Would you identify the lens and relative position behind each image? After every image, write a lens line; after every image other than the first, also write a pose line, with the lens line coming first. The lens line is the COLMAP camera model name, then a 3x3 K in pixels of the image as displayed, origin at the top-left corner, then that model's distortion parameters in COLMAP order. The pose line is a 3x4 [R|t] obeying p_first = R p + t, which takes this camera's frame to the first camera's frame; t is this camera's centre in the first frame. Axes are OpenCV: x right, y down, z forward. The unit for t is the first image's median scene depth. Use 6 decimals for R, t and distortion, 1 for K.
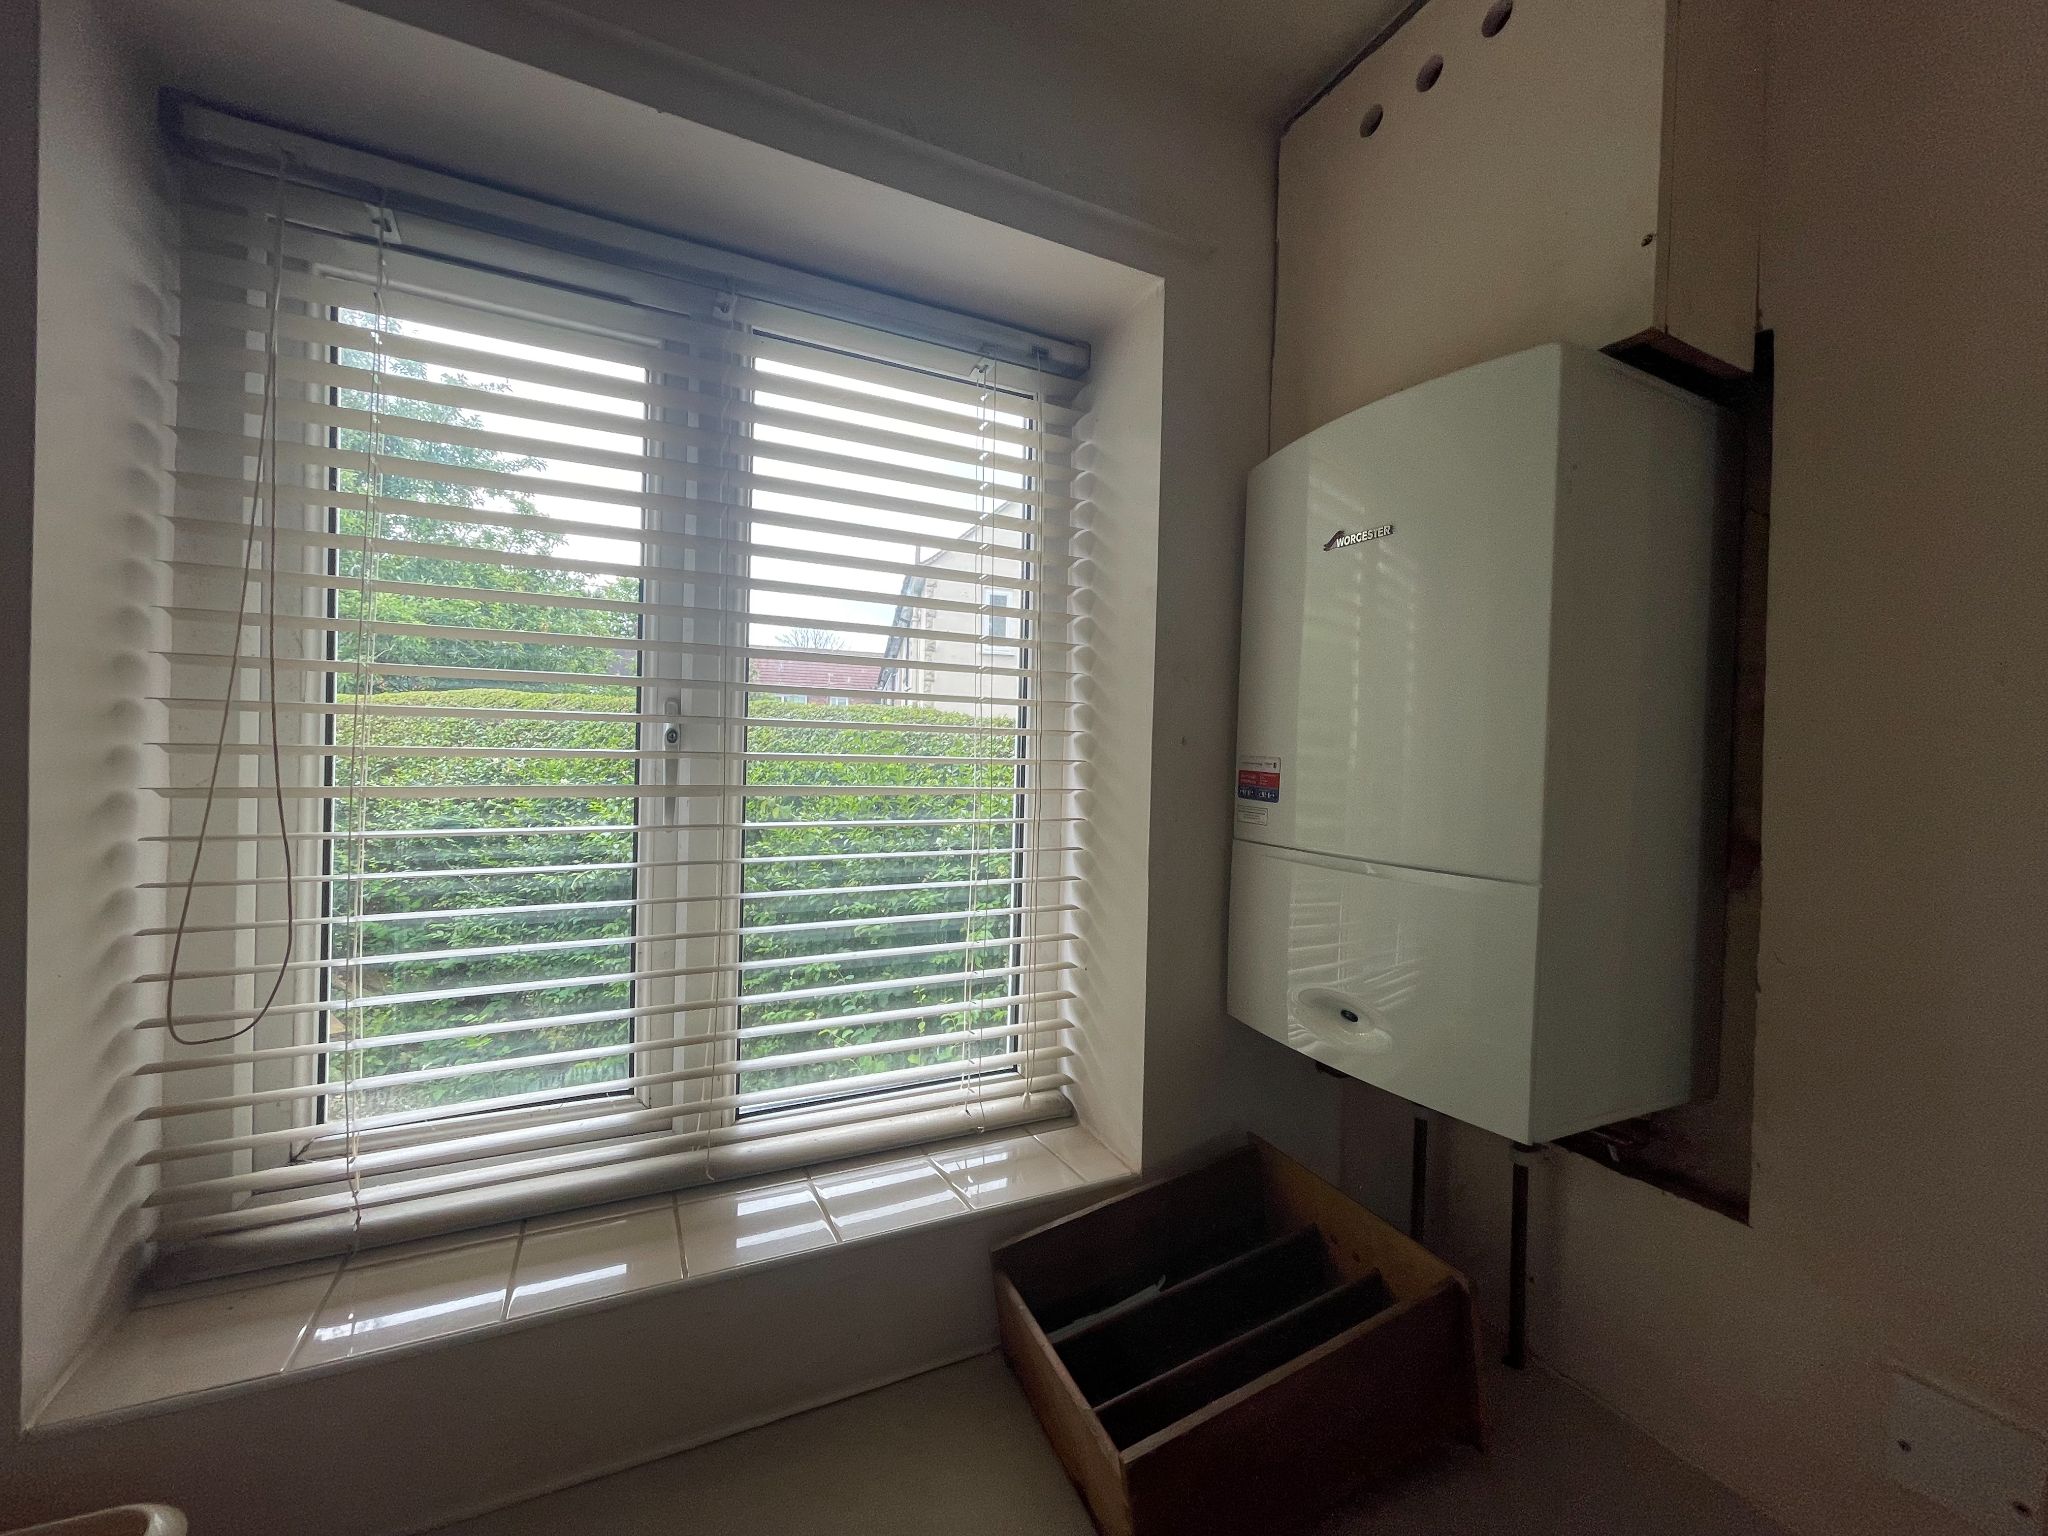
lens RADIAL K [[819.7, 0, 1023.9], [0, 819.7, 779.2], [0, 0, 1]] dist [-0.000318, -0.000092]
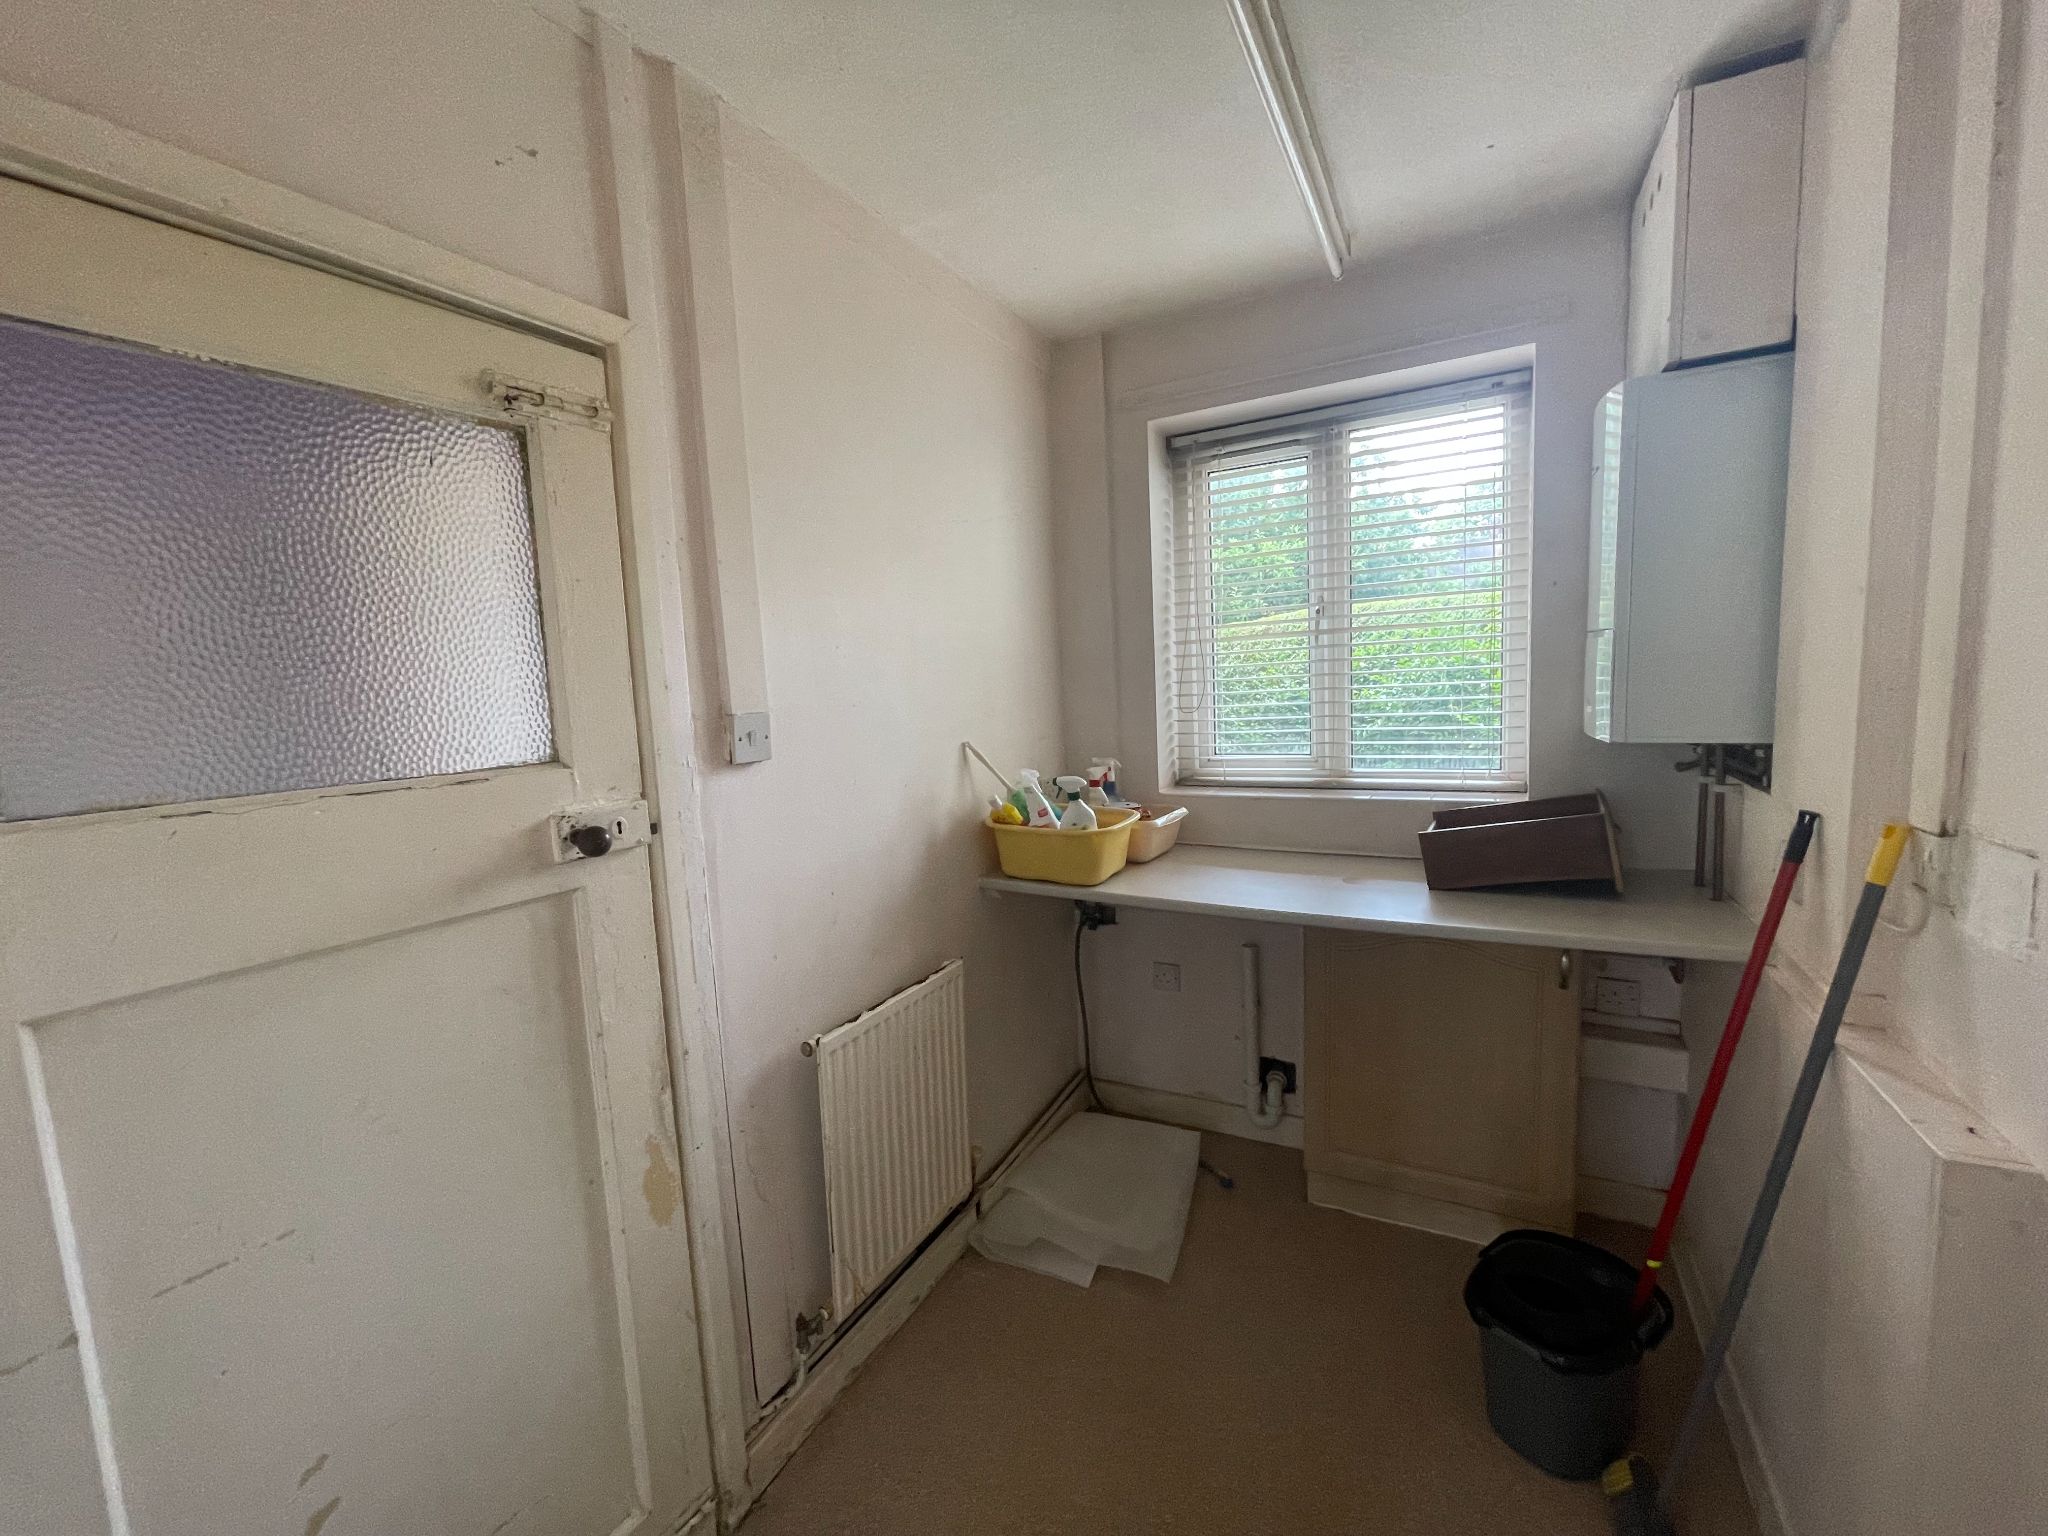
lens RADIAL K [[825.2, 0, 1014.1], [0, 825.2, 765.9], [0, 0, 1]] dist [-0.000016, -0.000086]
pose [[0.577782, 0.032089, -0.815560, 1.380036], [0.054058, 0.995528, 0.077468, 0.216059], [0.814399, -0.088847, 0.573463, -1.557247]]
